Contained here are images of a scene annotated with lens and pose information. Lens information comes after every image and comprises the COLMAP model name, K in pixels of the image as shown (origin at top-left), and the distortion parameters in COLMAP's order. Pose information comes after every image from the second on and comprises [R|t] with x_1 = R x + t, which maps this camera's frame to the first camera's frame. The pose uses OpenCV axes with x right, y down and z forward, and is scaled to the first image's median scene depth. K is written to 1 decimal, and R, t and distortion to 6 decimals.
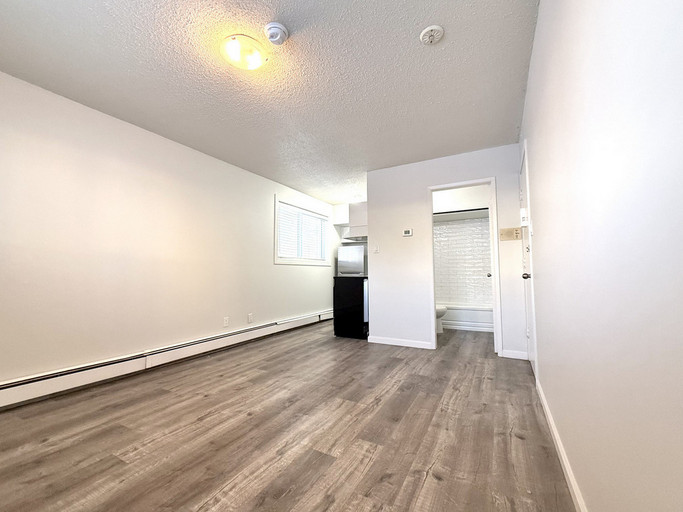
lens RADIAL K [[270.4, 0, 342.7], [0, 270.4, 254.9], [0, 0, 1]] dist [-0.001844, -0.000568]
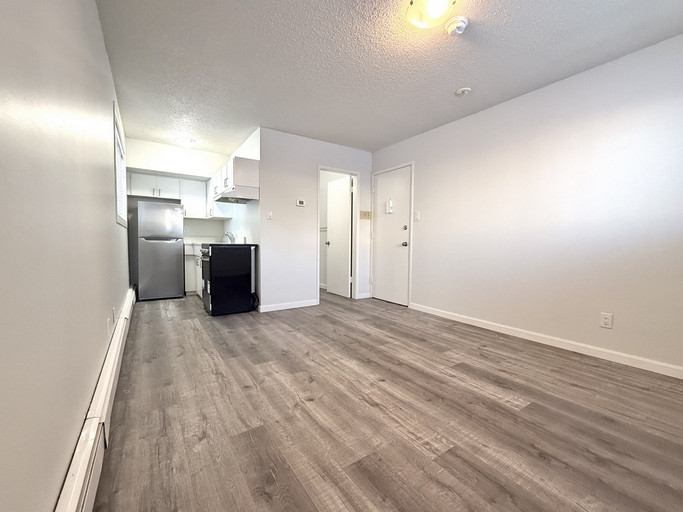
lens RADIAL K [[270.4, 0, 335.2], [0, 270.4, 255.9], [0, 0, 1]] dist [-0.001844, -0.000568]
pose [[0.514353, -0.037947, 0.856739, -1.131109], [-0.071432, 0.993653, 0.086897, 0.041492], [-0.854598, -0.105894, 0.508378, 0.598808]]
